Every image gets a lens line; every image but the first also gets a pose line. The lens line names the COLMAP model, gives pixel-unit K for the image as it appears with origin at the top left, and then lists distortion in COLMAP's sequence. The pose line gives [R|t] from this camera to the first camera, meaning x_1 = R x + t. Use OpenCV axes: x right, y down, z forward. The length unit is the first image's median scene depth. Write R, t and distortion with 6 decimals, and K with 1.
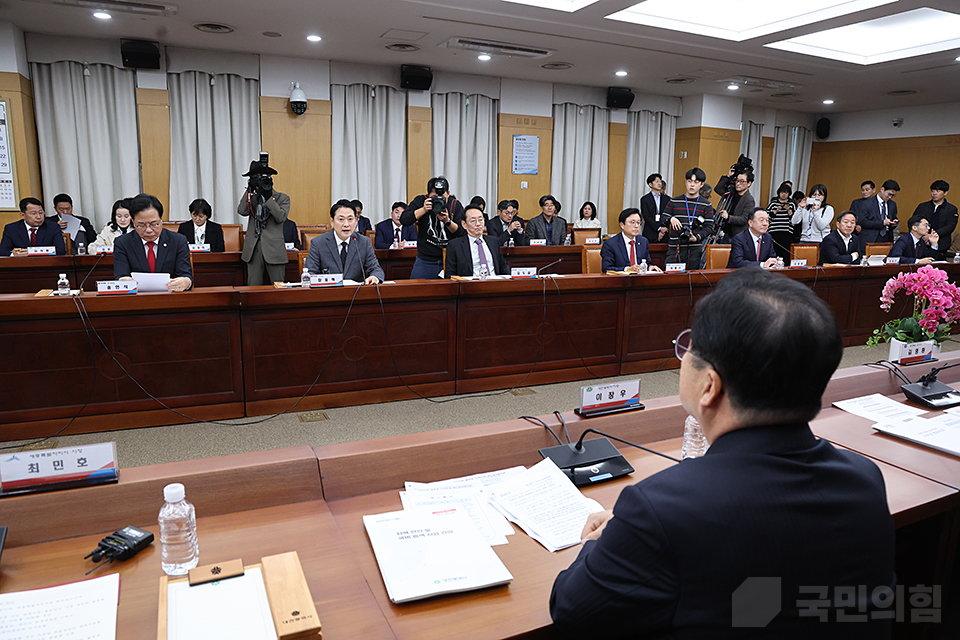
lens RADIAL K [[649.8, 0, 477.8], [0, 649.8, 318.9], [0, 0, 1]] dist [-0.061074, 0.033410]
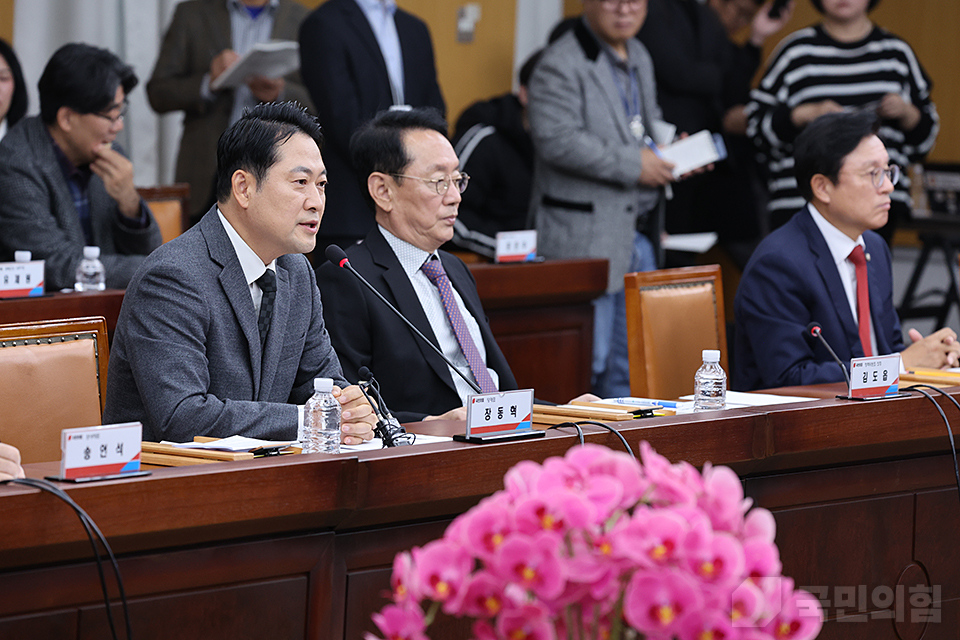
lens RADIAL K [[5928.1, 0, 478.0], [0, 5928.1, 322.3], [0, 0, 1]] dist [0.983769, 0.000000]
pose [[0.814049, -0.031521, 0.579941, -1.406892], [0.095552, 0.992189, -0.080196, 0.084504], [-0.572883, 0.120698, 0.810702, -0.851502]]
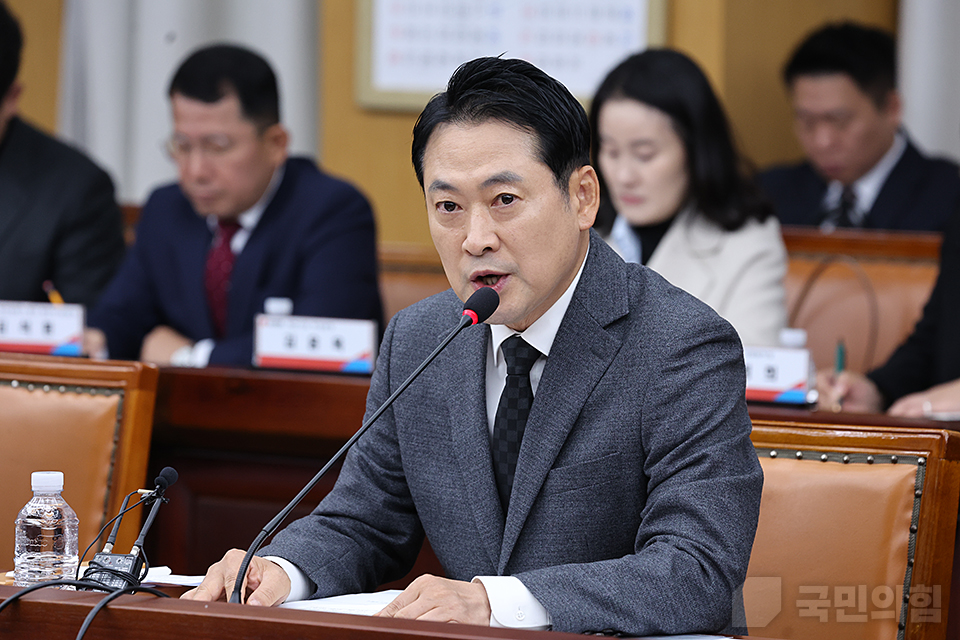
lens RADIAL K [[6575.5, 0, 478.9], [0, 6575.5, 319.0], [0, 0, 1]] dist [-3.319751, 0.000000]
pose [[0.478610, 0.036267, -0.877278, 1.045889], [-0.171867, 0.983688, -0.053098, -0.041989], [0.861042, 0.176188, 0.477036, 0.282125]]
